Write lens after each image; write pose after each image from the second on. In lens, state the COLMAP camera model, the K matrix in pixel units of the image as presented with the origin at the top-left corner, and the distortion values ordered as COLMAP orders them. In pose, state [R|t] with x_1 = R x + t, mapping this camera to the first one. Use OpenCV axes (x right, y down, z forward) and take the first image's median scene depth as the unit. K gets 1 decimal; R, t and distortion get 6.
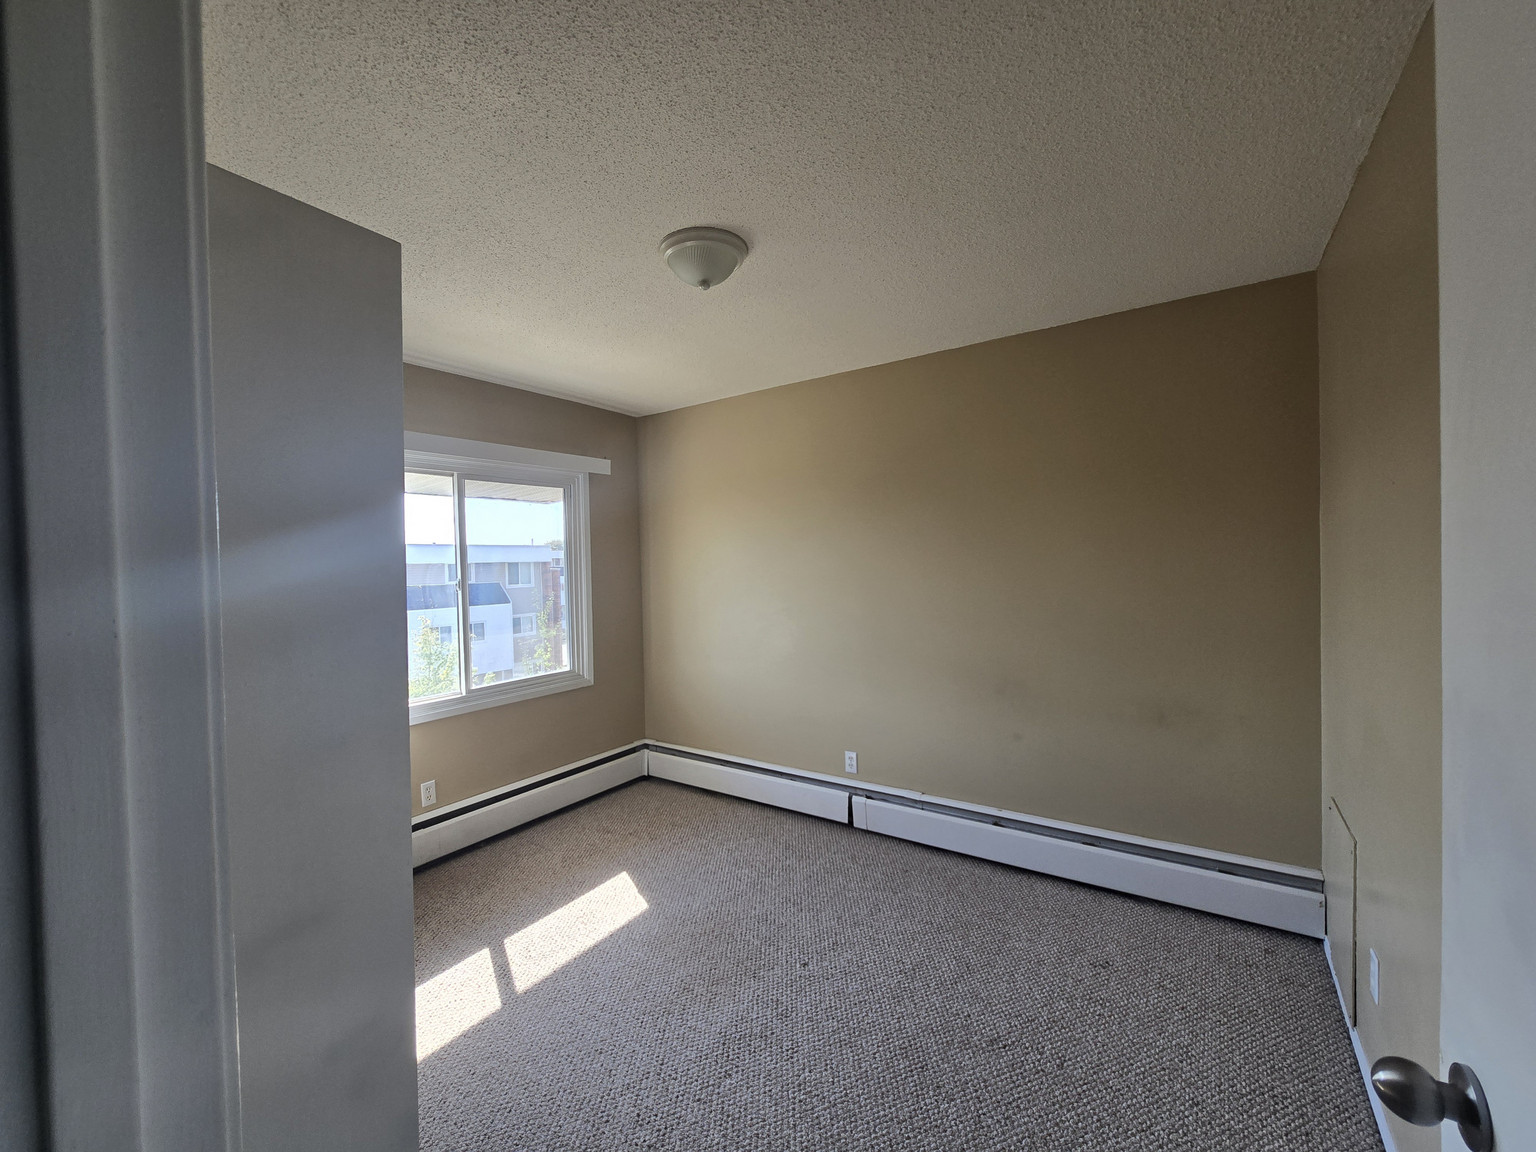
lens RADIAL K [[625.4, 0, 767.8], [0, 625.4, 574.0], [0, 0, 1]] dist [0.001457, 0.000396]
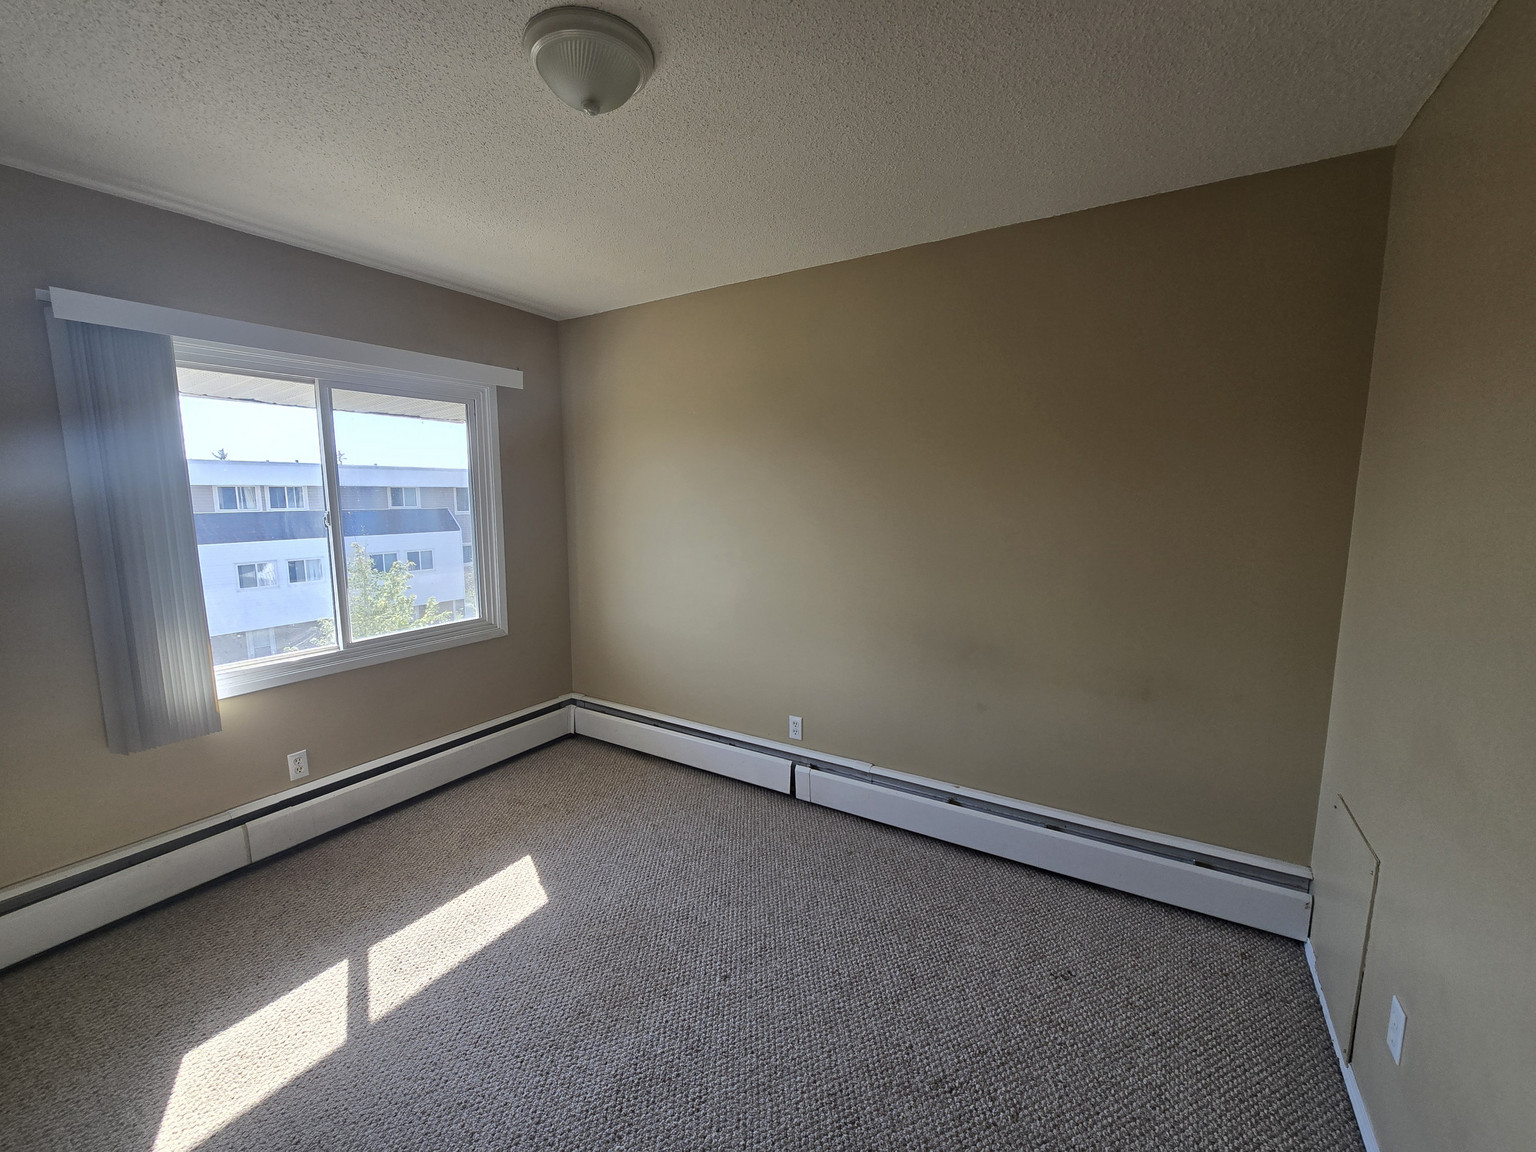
lens RADIAL K [[625.4, 0, 769.7], [0, 625.4, 575.4], [0, 0, 1]] dist [0.001457, 0.000396]
pose [[0.998195, 0.016516, 0.057733, 0.057899], [-0.022842, 0.993592, 0.110694, -0.018438], [-0.055535, -0.111813, 0.992176, 0.198607]]
